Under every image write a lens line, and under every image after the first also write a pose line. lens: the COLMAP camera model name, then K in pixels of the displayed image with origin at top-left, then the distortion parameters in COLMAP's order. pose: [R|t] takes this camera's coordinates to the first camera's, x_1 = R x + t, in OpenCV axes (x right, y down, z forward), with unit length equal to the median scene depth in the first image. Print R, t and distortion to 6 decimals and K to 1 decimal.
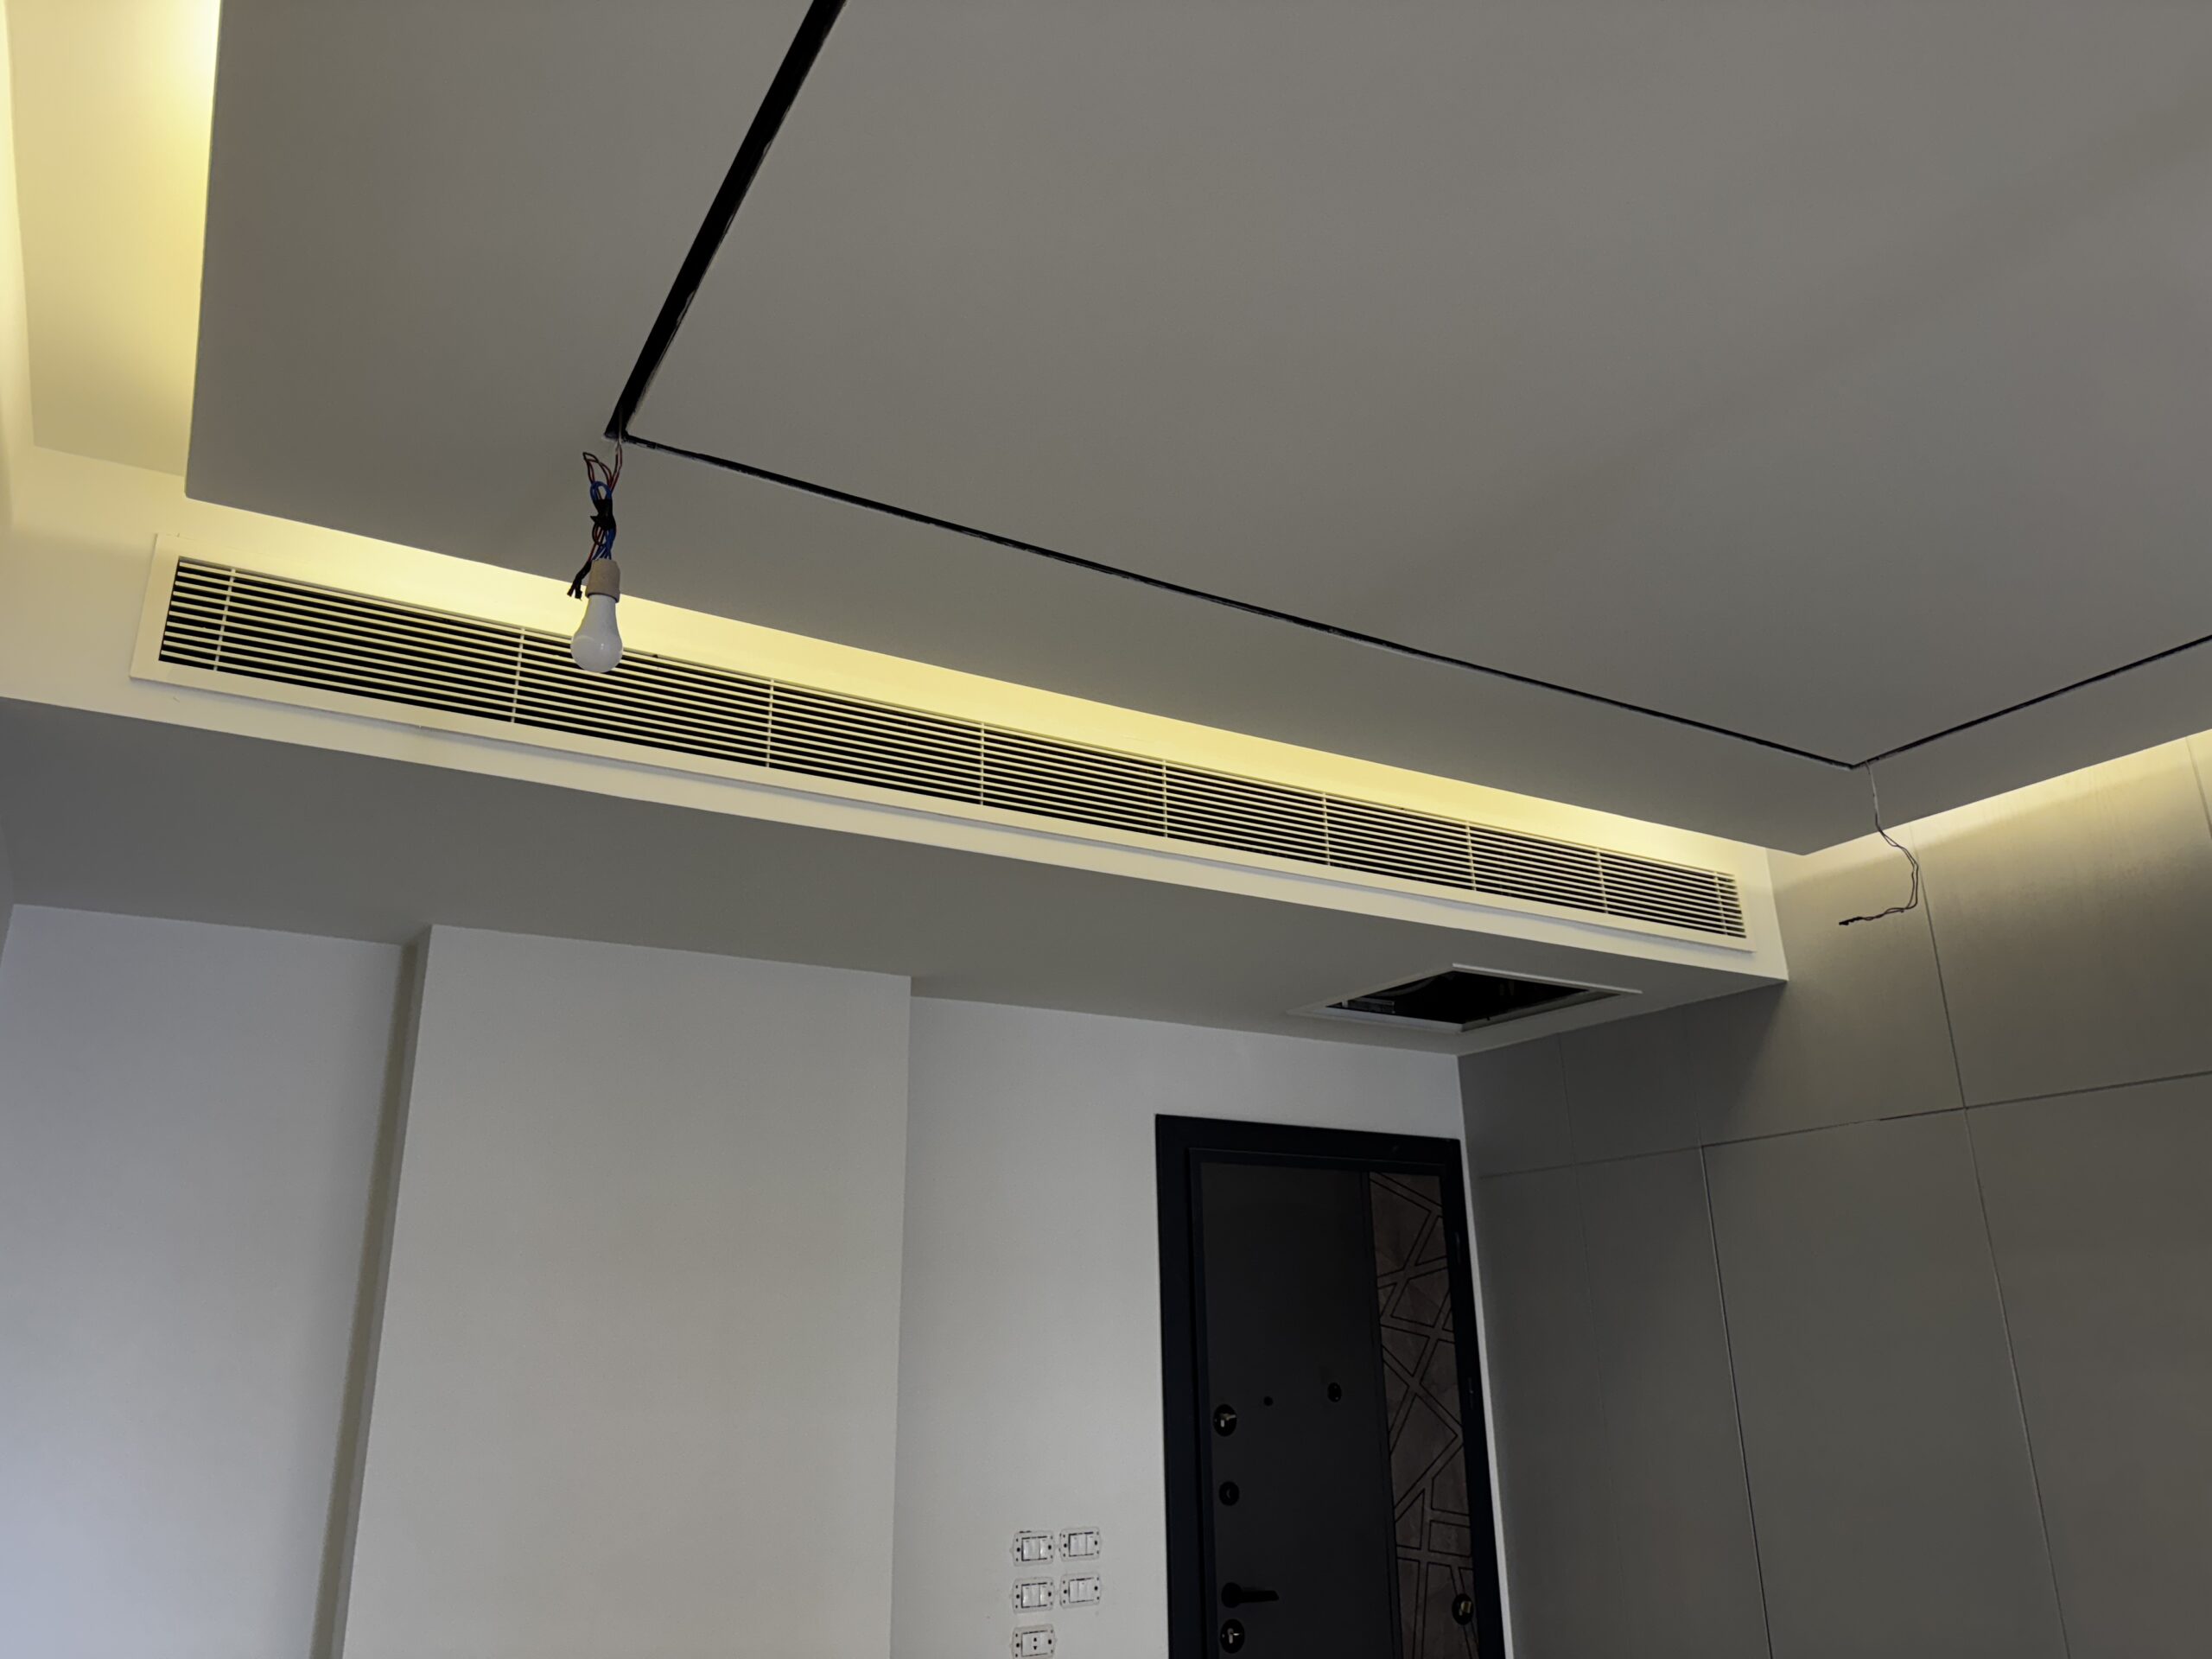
lens RADIAL K [[1547.8, 0, 1105.7], [0, 1547.8, 835.6], [0, 0, 1]] dist [0.143598, -0.236537]
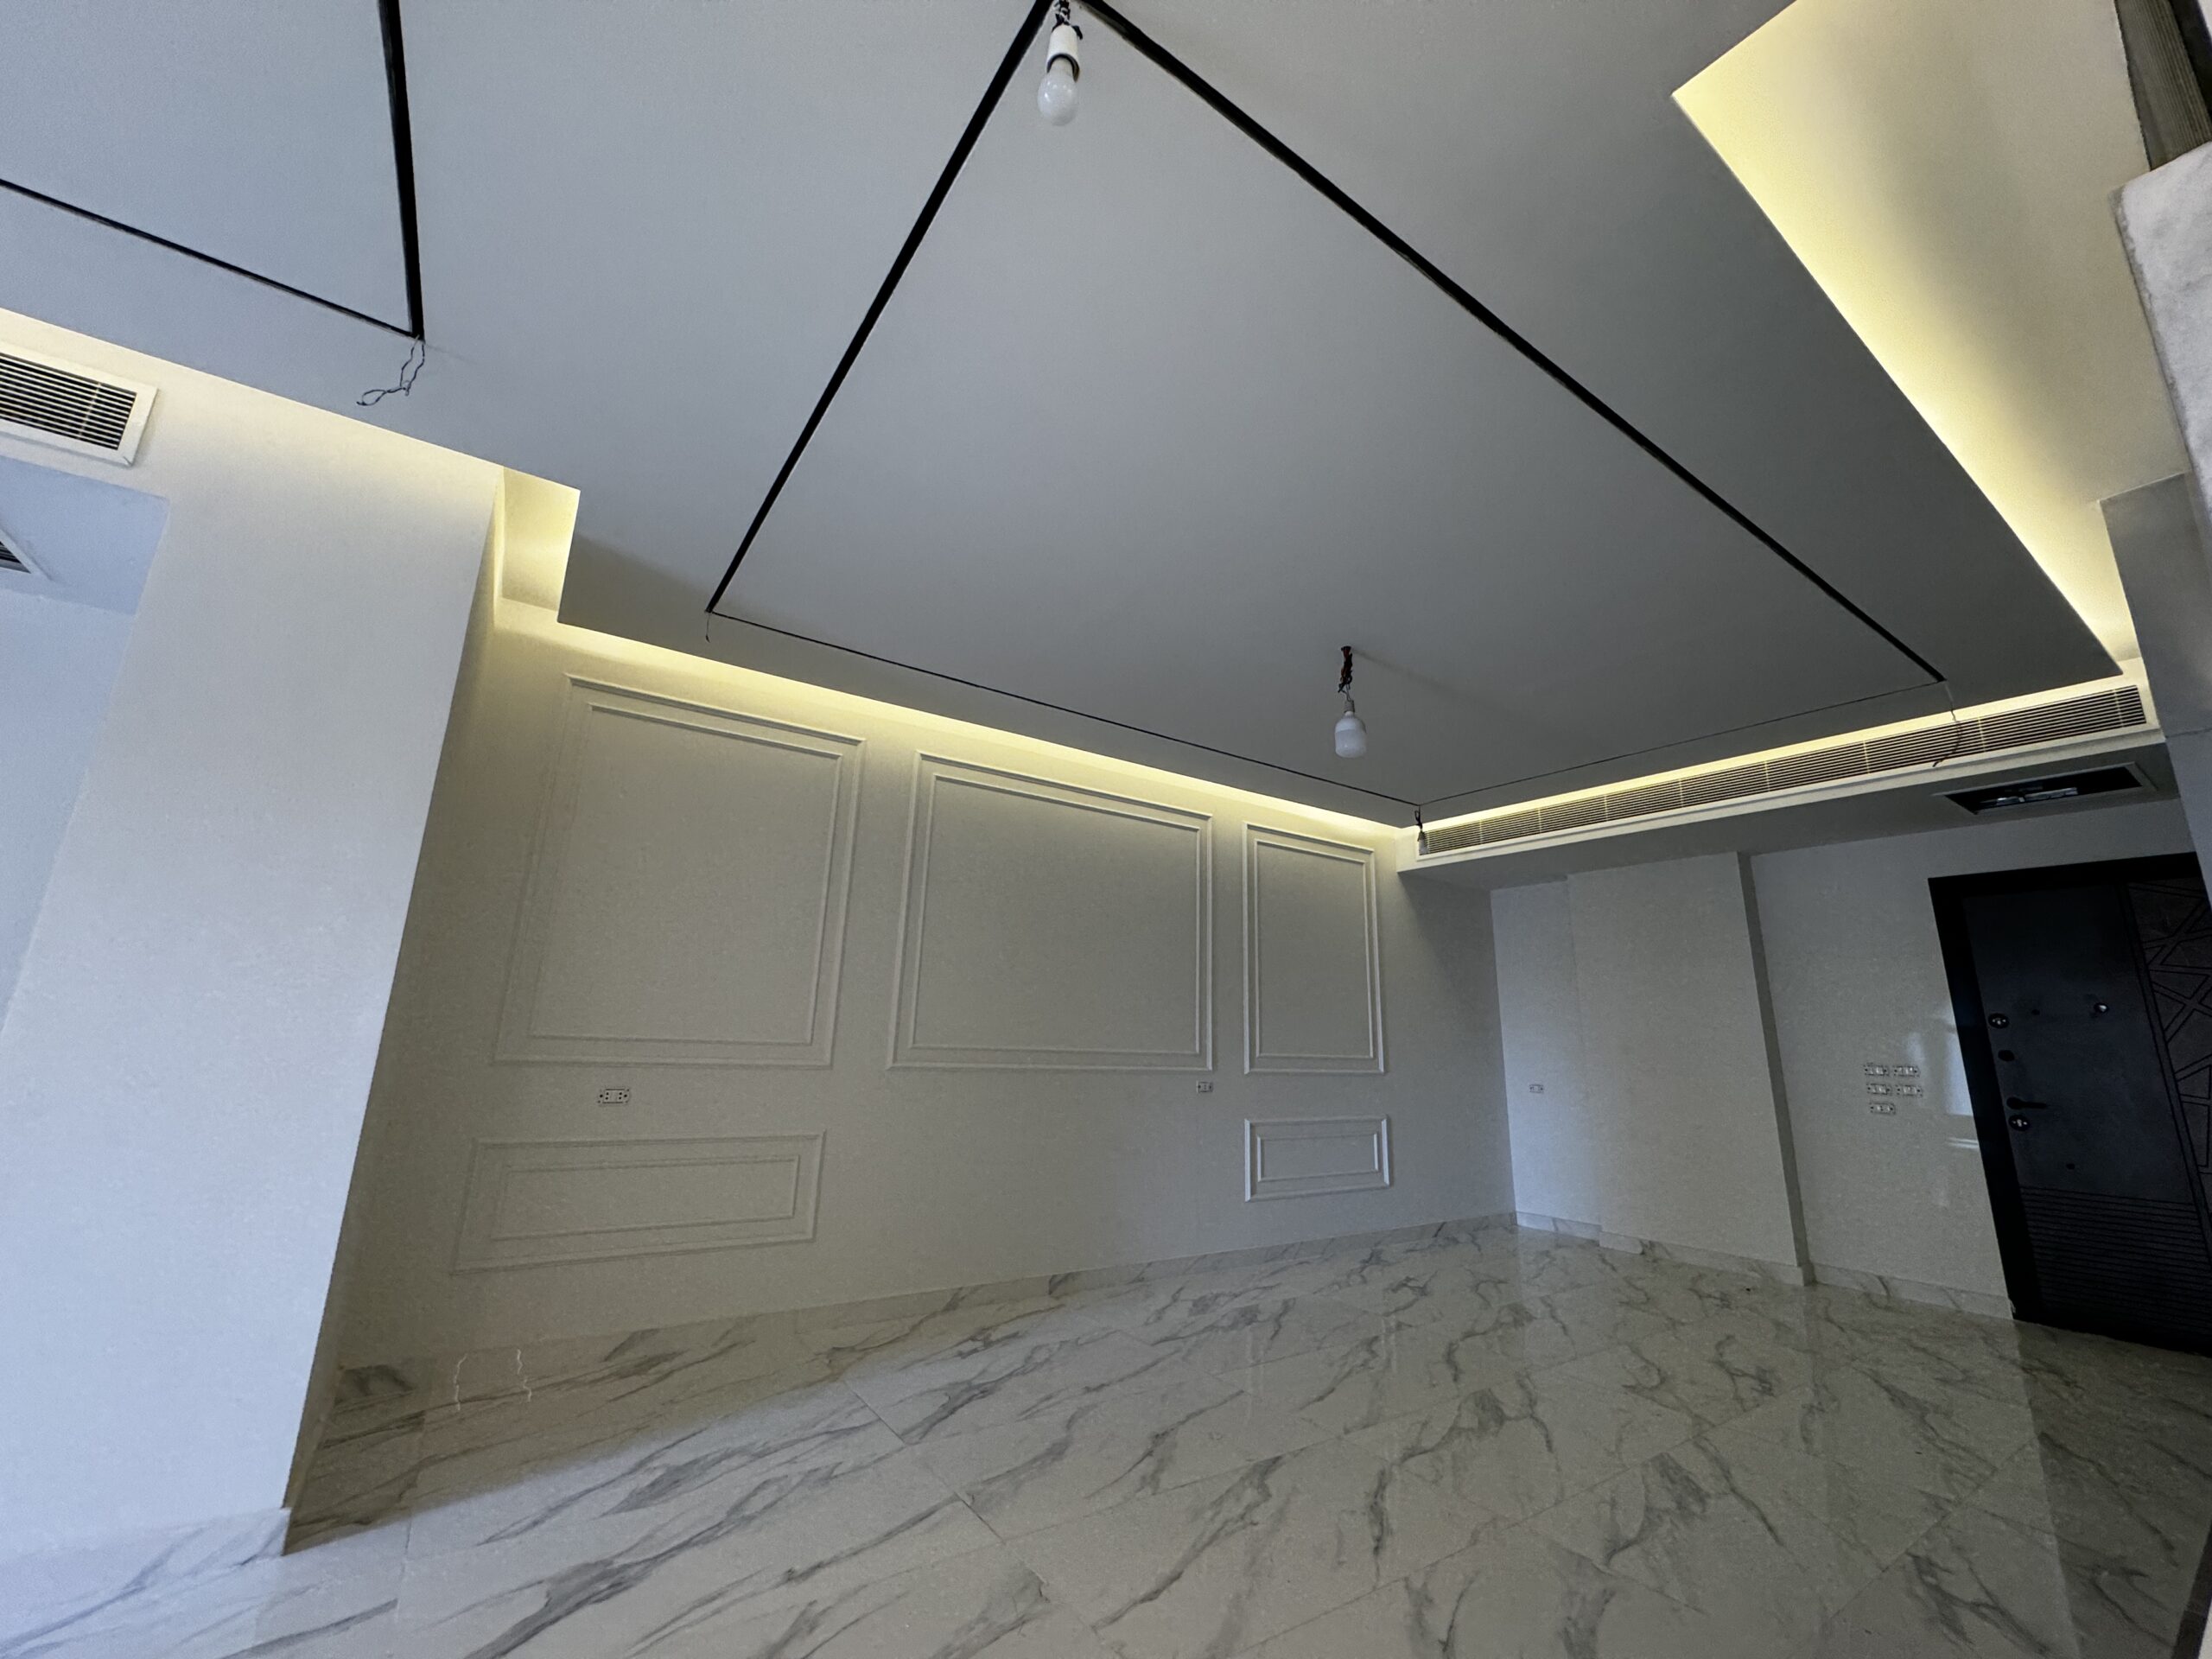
lens RADIAL K [[882.8, 0, 1106.0], [0, 882.8, 829.5], [0, 0, 1]] dist [0.001809, -0.003107]
pose [[0.071863, -0.218534, -0.973180, 1.076880], [0.283728, 0.939872, -0.190103, 0.035407], [0.956208, -0.262457, 0.129546, -0.147418]]
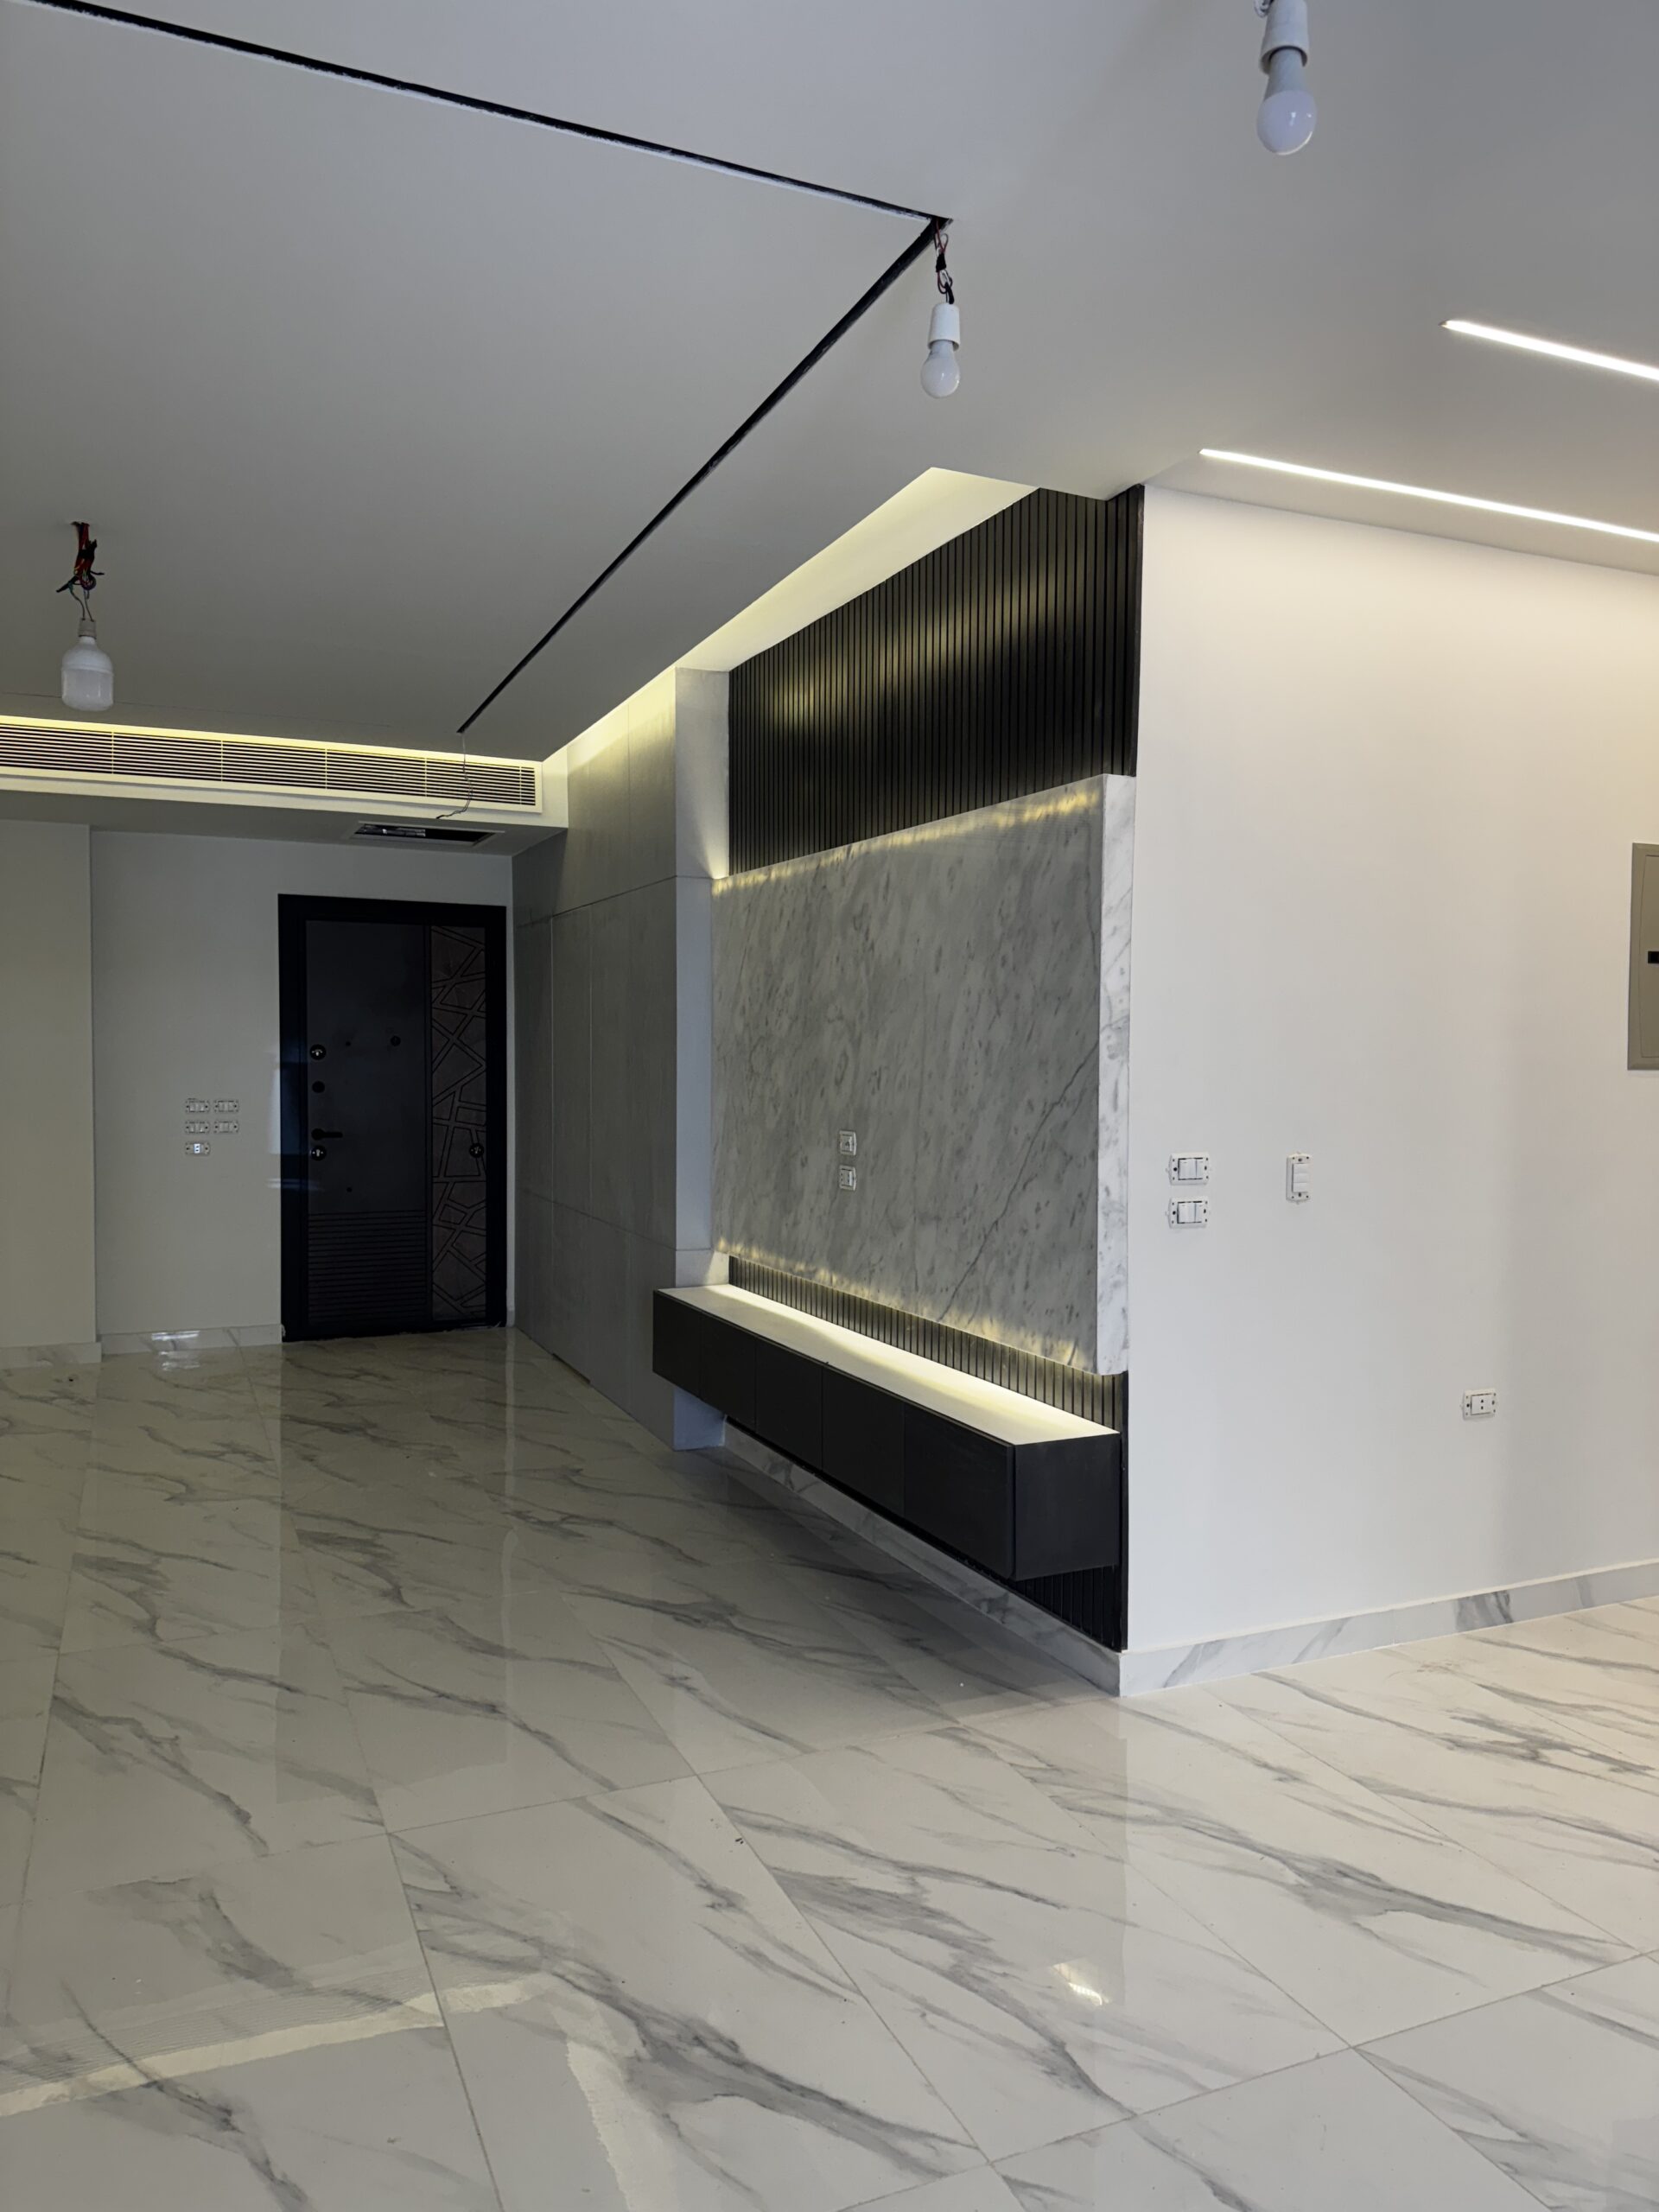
lens RADIAL K [[1547.8, 0, 834.3], [0, 1547.8, 1109.1], [0, 0, 1]] dist [0.143598, -0.236537]
pose [[0.993036, 0.027039, -0.114669, 0.876824], [0.014726, 0.937187, 0.348518, -0.207380], [0.116890, -0.347779, 0.930262, -0.686546]]
